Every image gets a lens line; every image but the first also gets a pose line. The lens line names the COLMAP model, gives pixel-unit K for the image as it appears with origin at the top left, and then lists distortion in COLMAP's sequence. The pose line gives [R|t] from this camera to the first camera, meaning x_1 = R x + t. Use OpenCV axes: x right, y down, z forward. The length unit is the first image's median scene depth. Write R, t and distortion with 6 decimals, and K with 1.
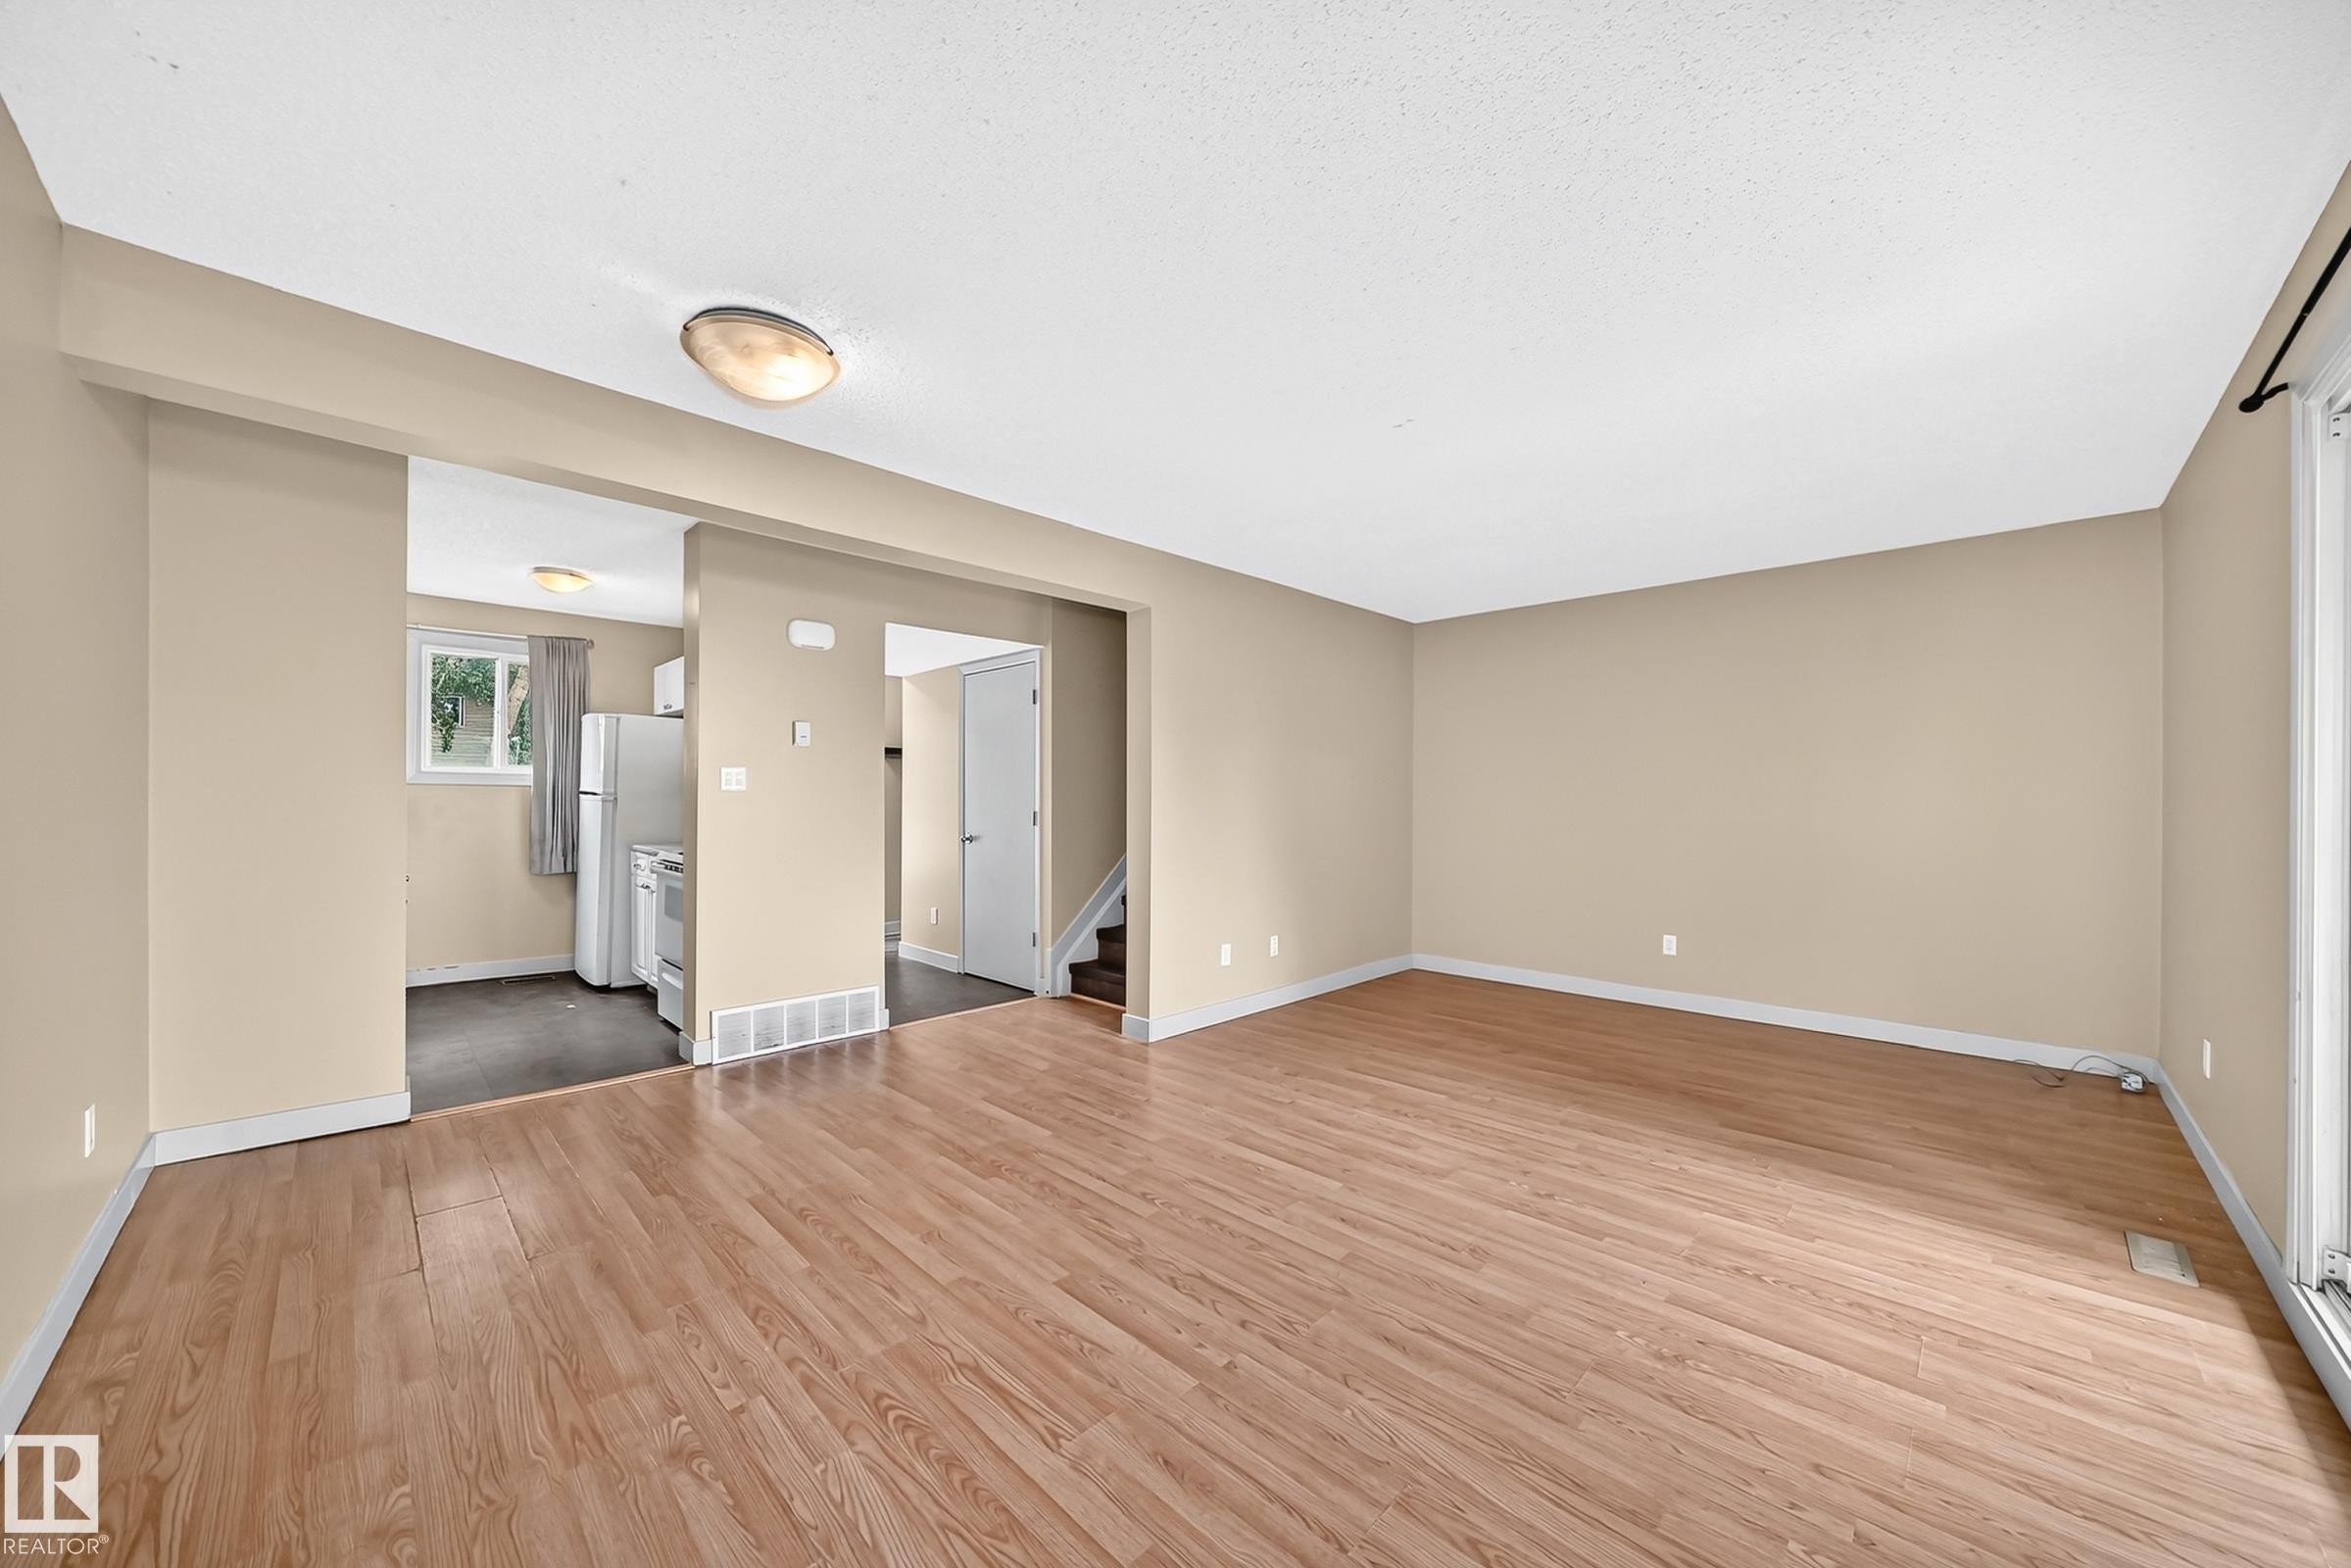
lens RADIAL K [[843.8, 0, 1089.2], [0, 843.8, 809.4], [0, 0, 1]] dist [-0.000613, 0.000053]
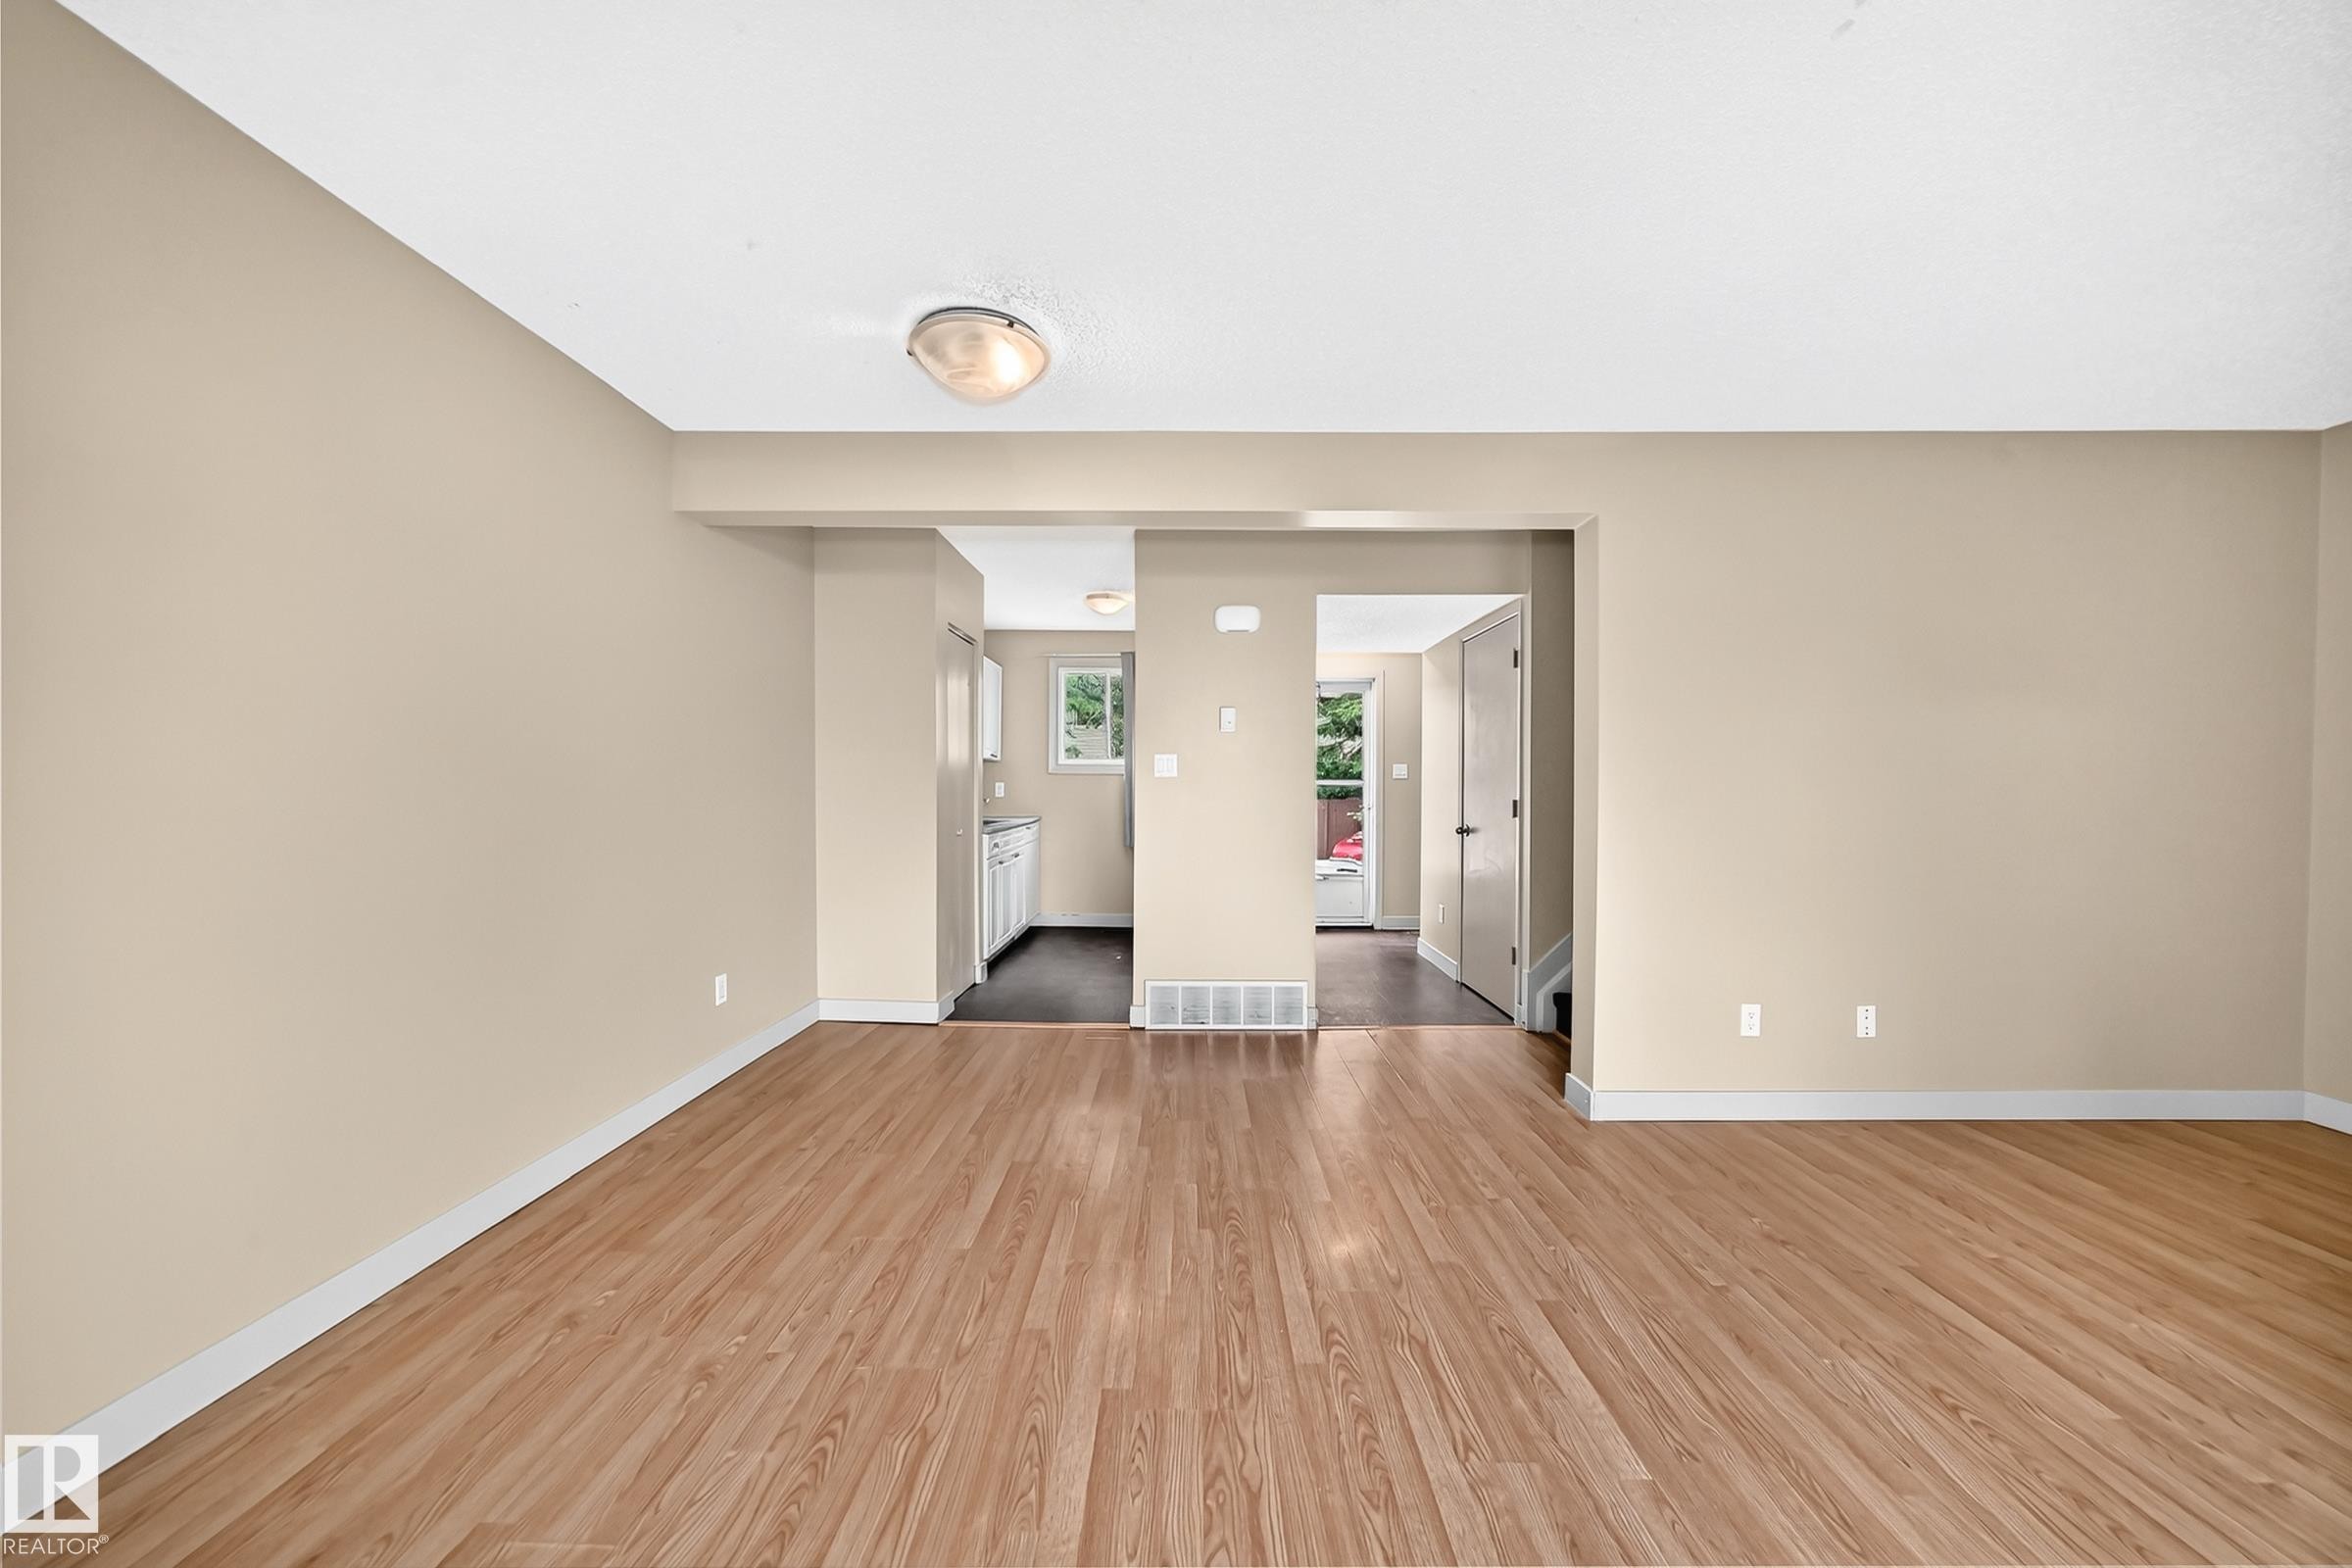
lens RADIAL K [[800.5, 0, 1183.4], [0, 800.5, 797.1], [0, 0, 1]] dist [-0.019893, 0.006209]
pose [[0.734348, 0.008180, -0.678723, 0.290290], [-0.007370, 0.999965, 0.004077, -0.000556], [0.678733, 0.002008, 0.734383, 0.281994]]
